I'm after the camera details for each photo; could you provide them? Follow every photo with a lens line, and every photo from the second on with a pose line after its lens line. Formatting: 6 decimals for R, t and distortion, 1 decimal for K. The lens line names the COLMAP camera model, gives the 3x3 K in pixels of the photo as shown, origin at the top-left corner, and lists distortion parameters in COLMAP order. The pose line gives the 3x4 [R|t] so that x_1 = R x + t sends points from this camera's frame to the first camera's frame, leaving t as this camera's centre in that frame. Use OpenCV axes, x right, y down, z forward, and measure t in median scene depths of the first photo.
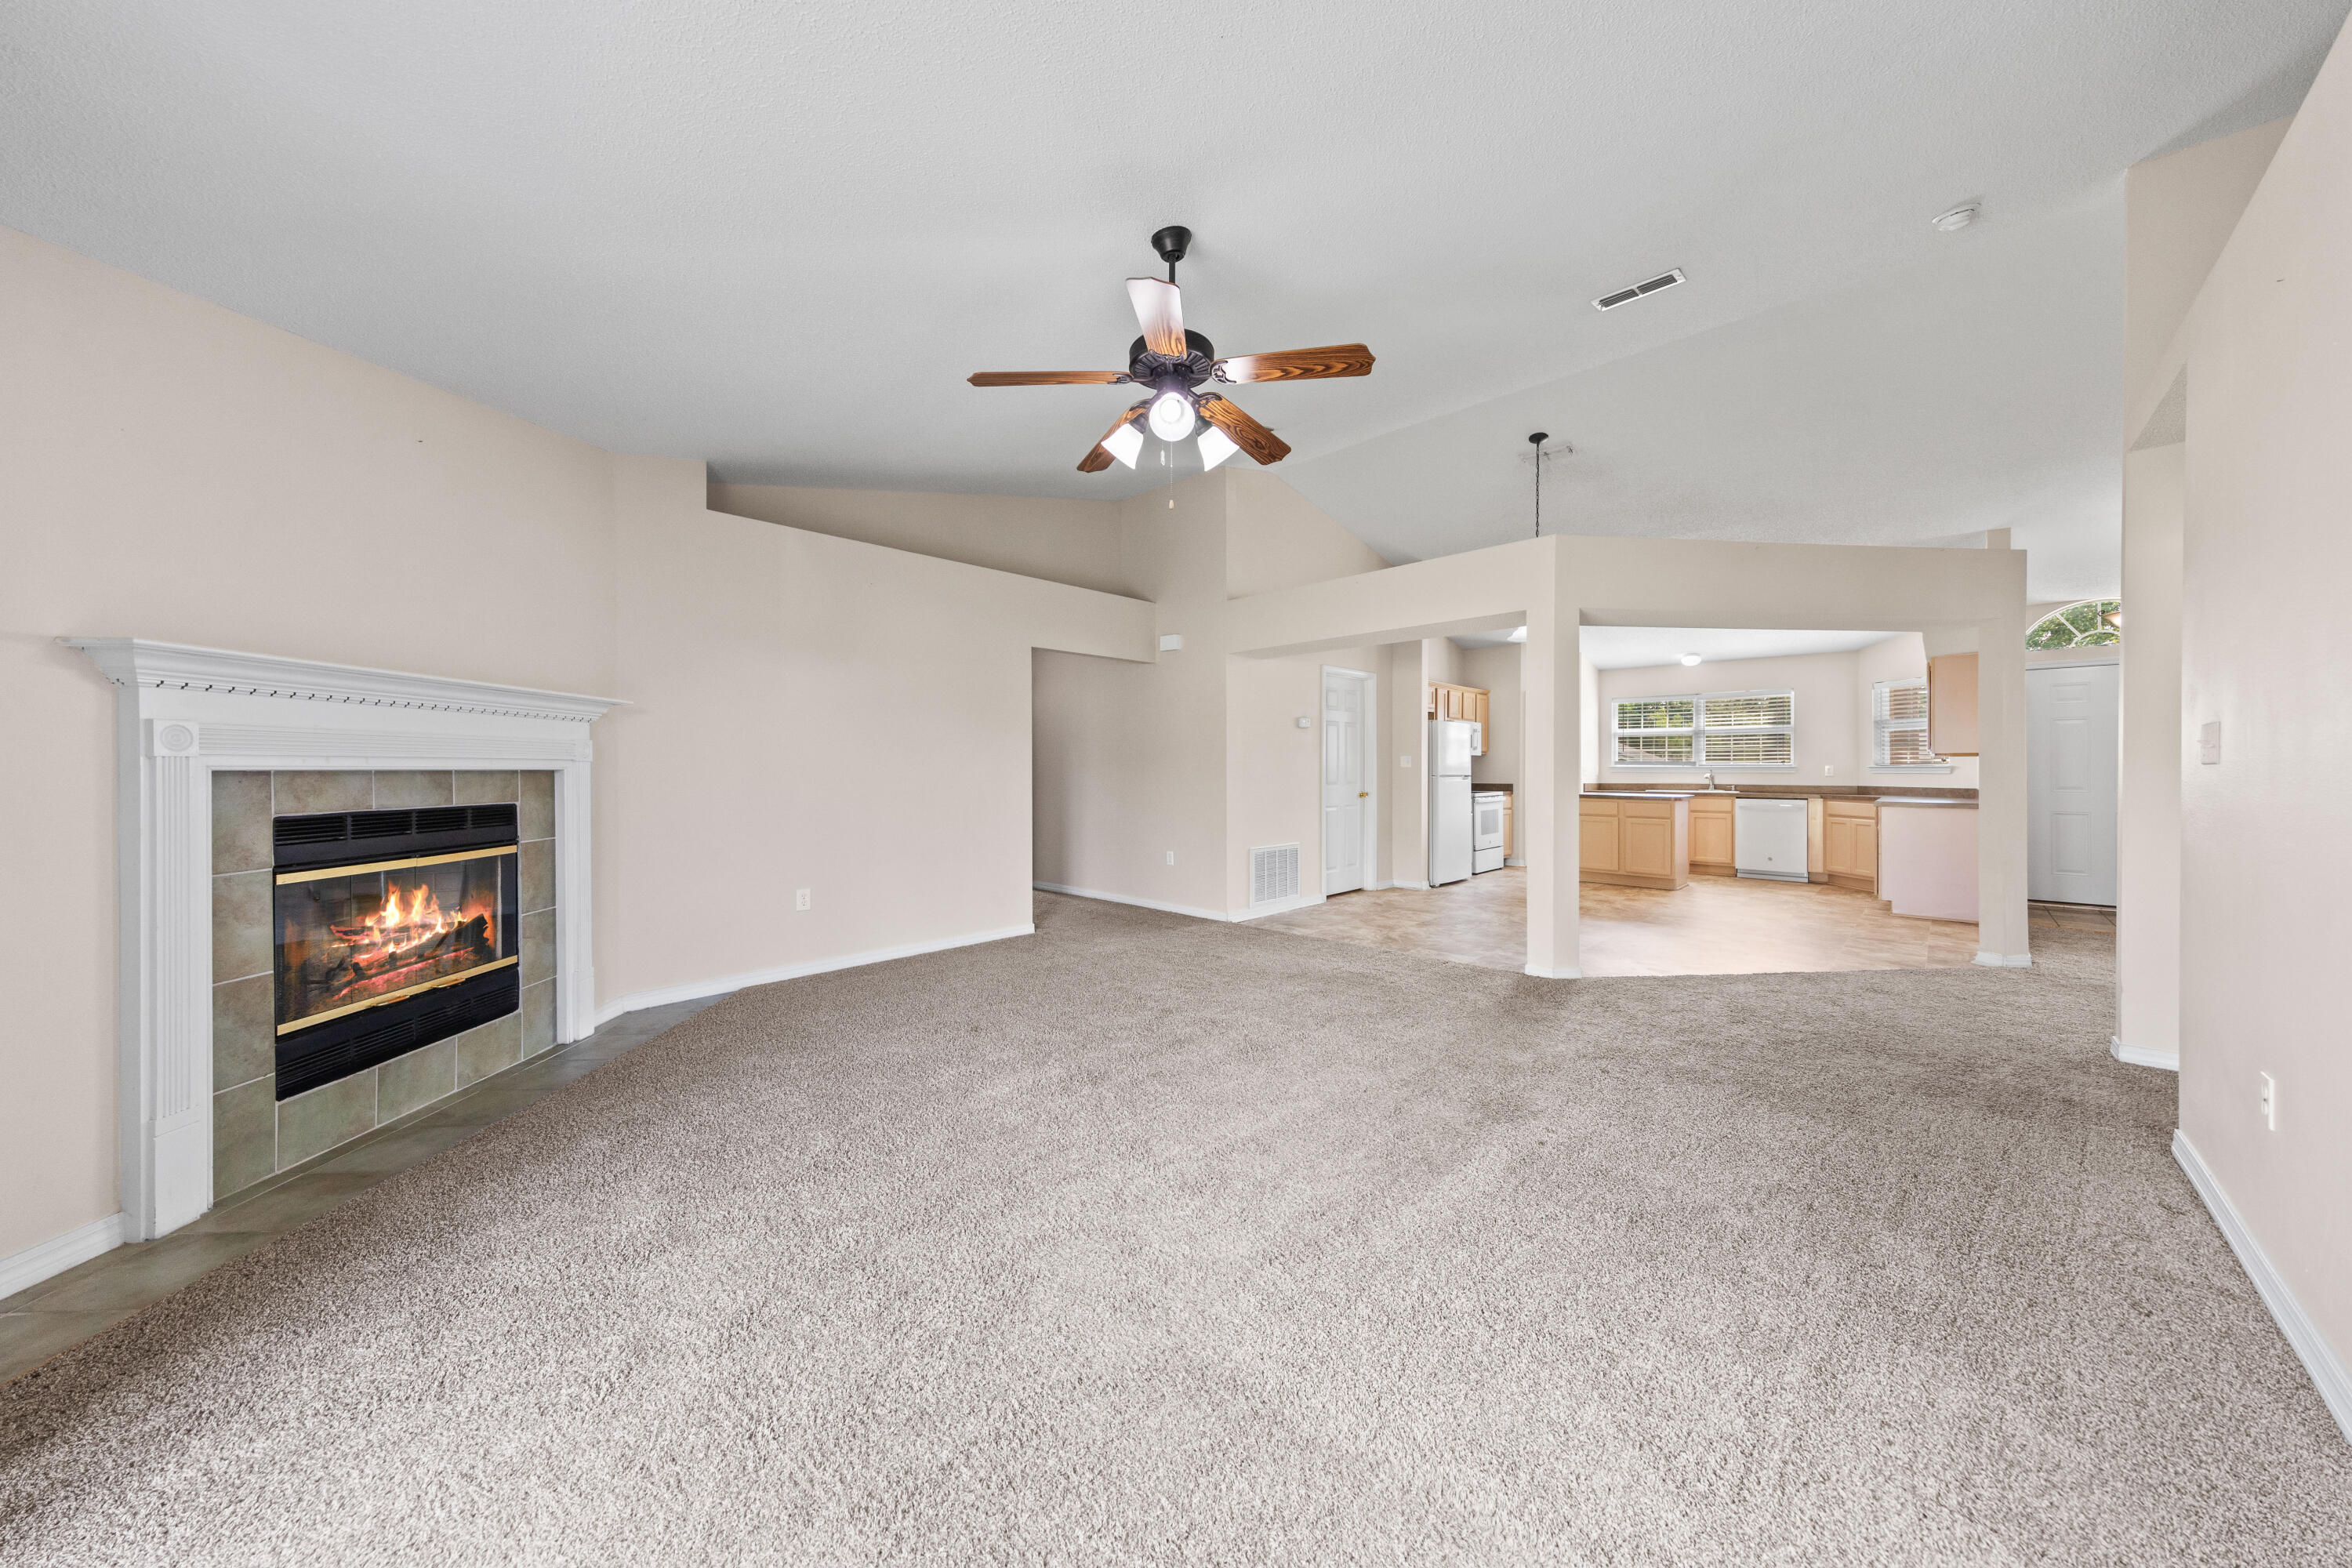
lens RADIAL K [[778.7, 0, 1170.0], [0, 778.7, 770.4], [0, 0, 1]] dist [0.006079, -0.000759]
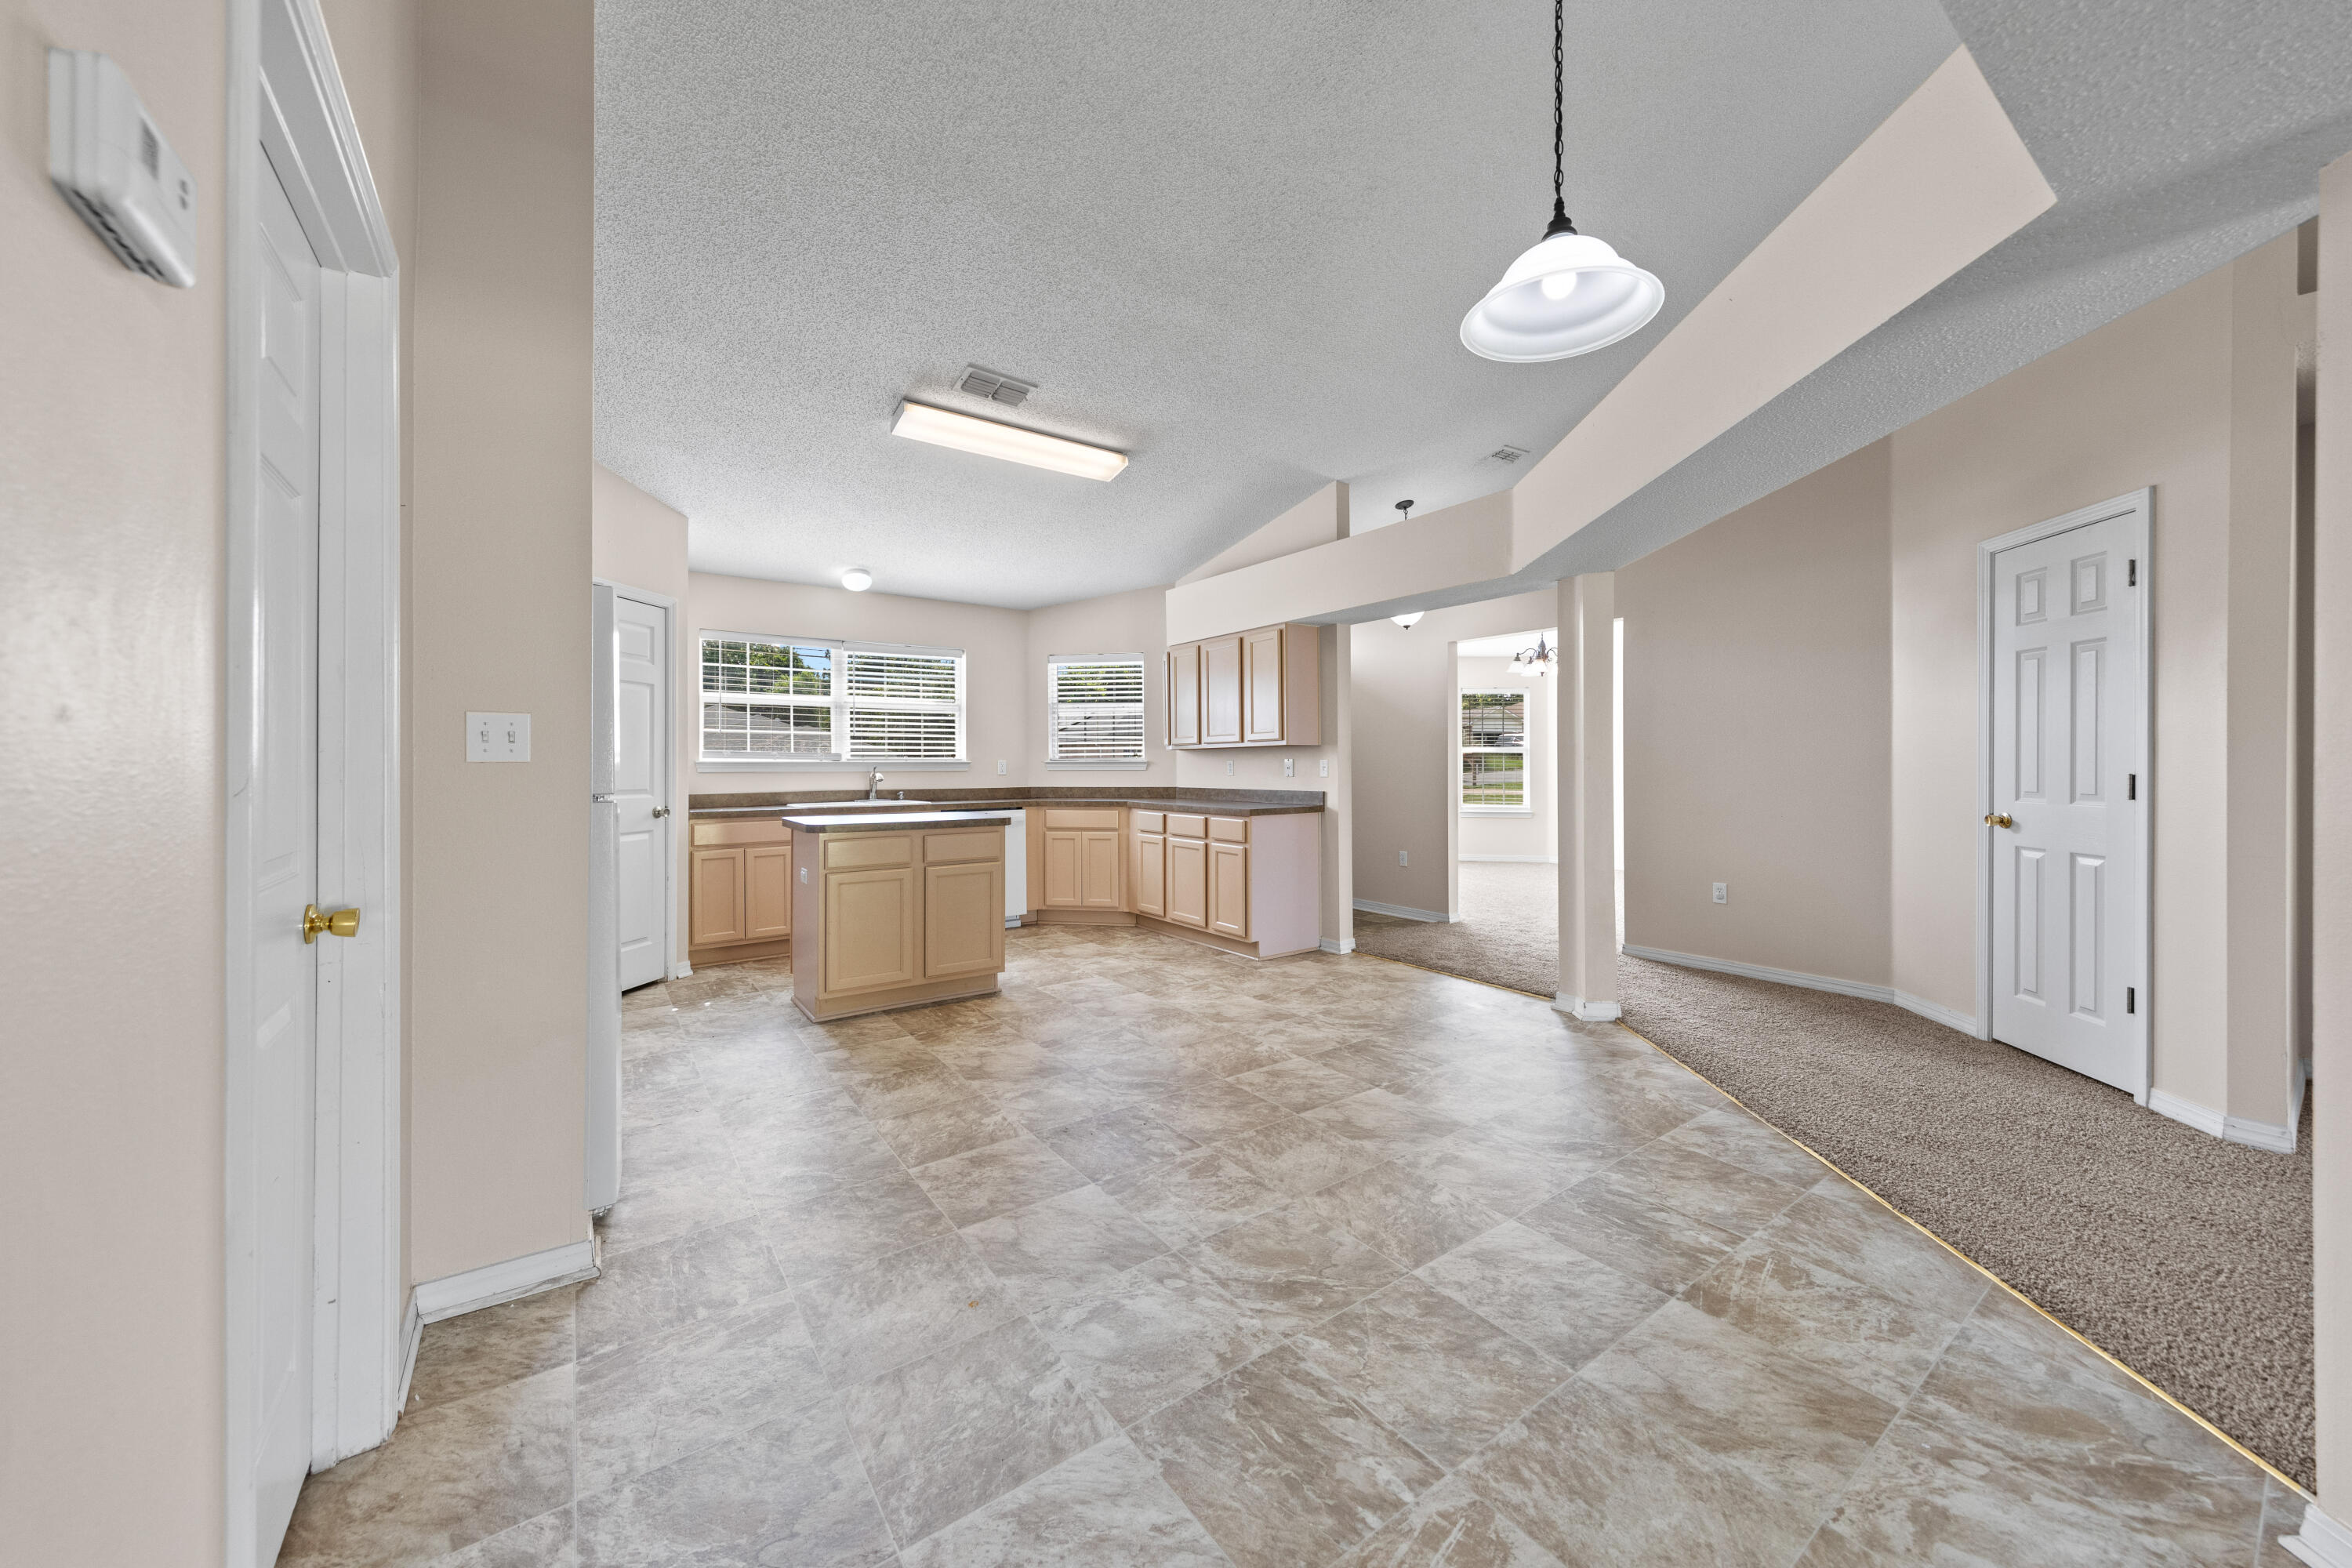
lens RADIAL K [[850.6, 0, 1174.2], [0, 850.6, 765.9], [0, 0, 1]] dist [-0.000458, -0.000118]
pose [[0.171111, -0.002821, 0.985248, 0.228959], [0.005371, 0.999984, 0.001930, -0.006208], [-0.985237, 0.004962, 0.171123, 1.880308]]
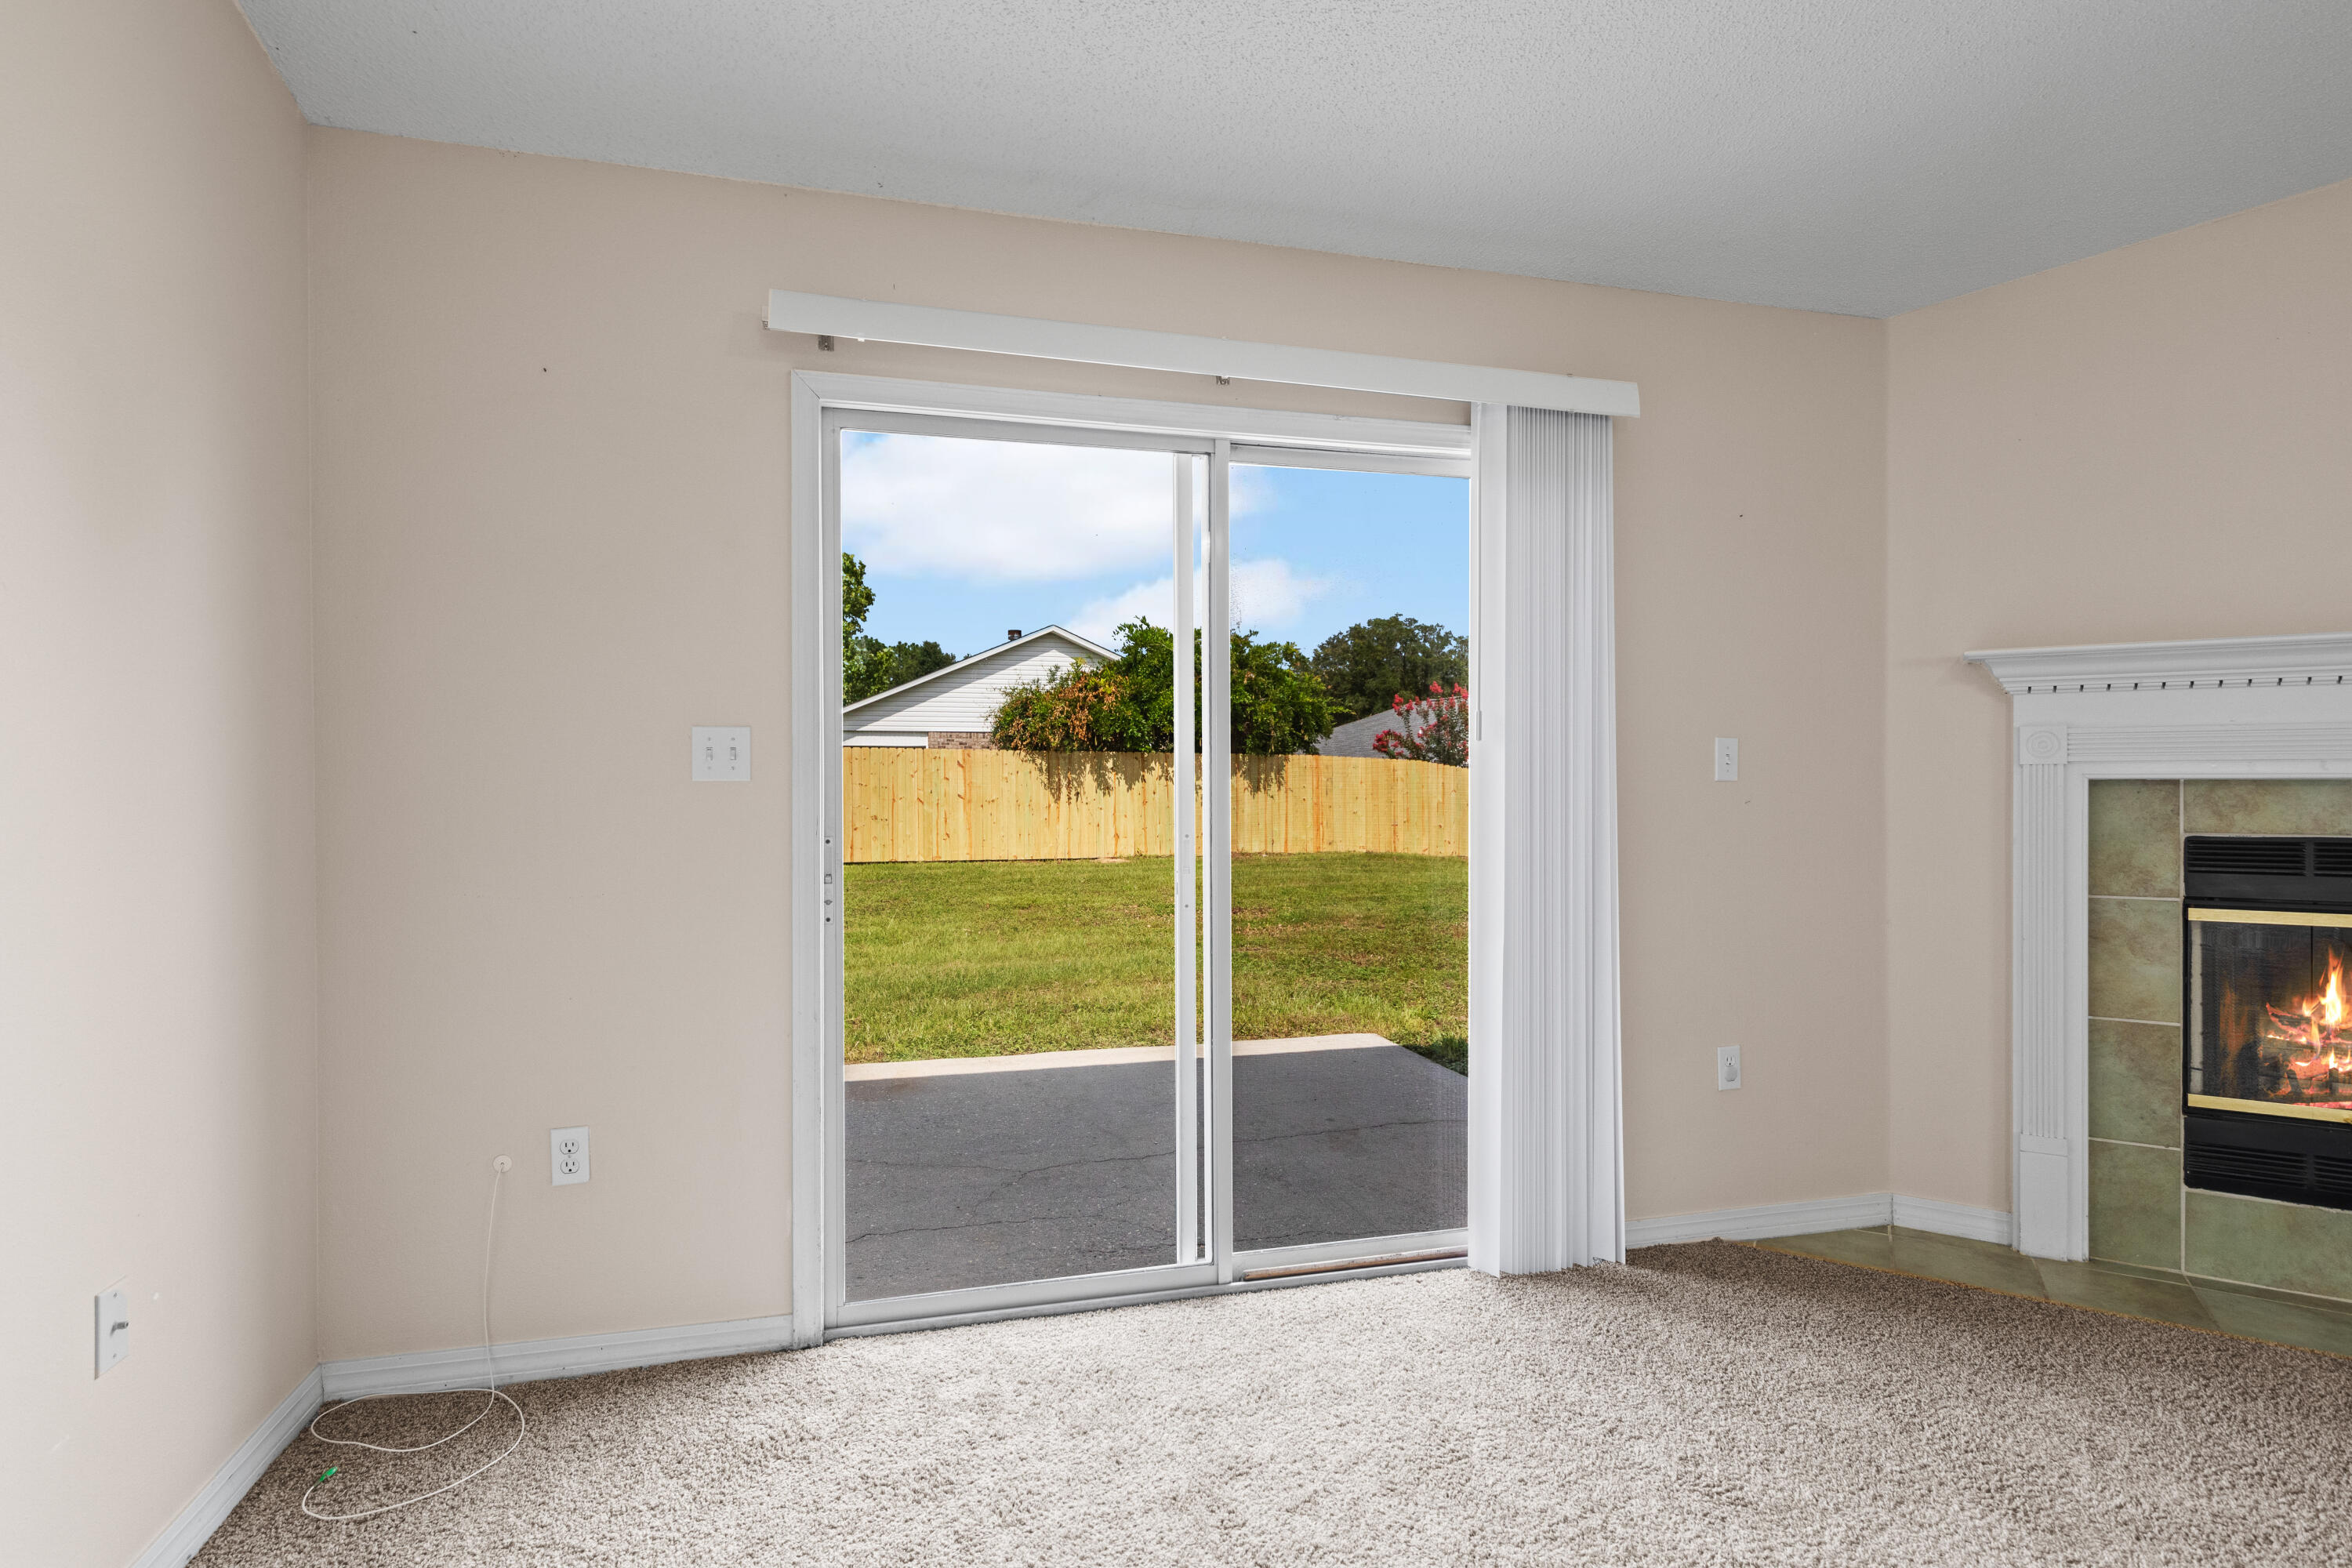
lens RADIAL K [[1180.1, 0, 1176.0], [0, 1180.1, 791.8], [0, 0, 1]] dist [0.010463, -0.001848]
pose [[-0.520337, 0.011657, -0.853881, 0.332889], [0.001667, 0.999919, 0.012635, -0.002683], [0.853959, 0.005151, -0.520314, 0.548829]]
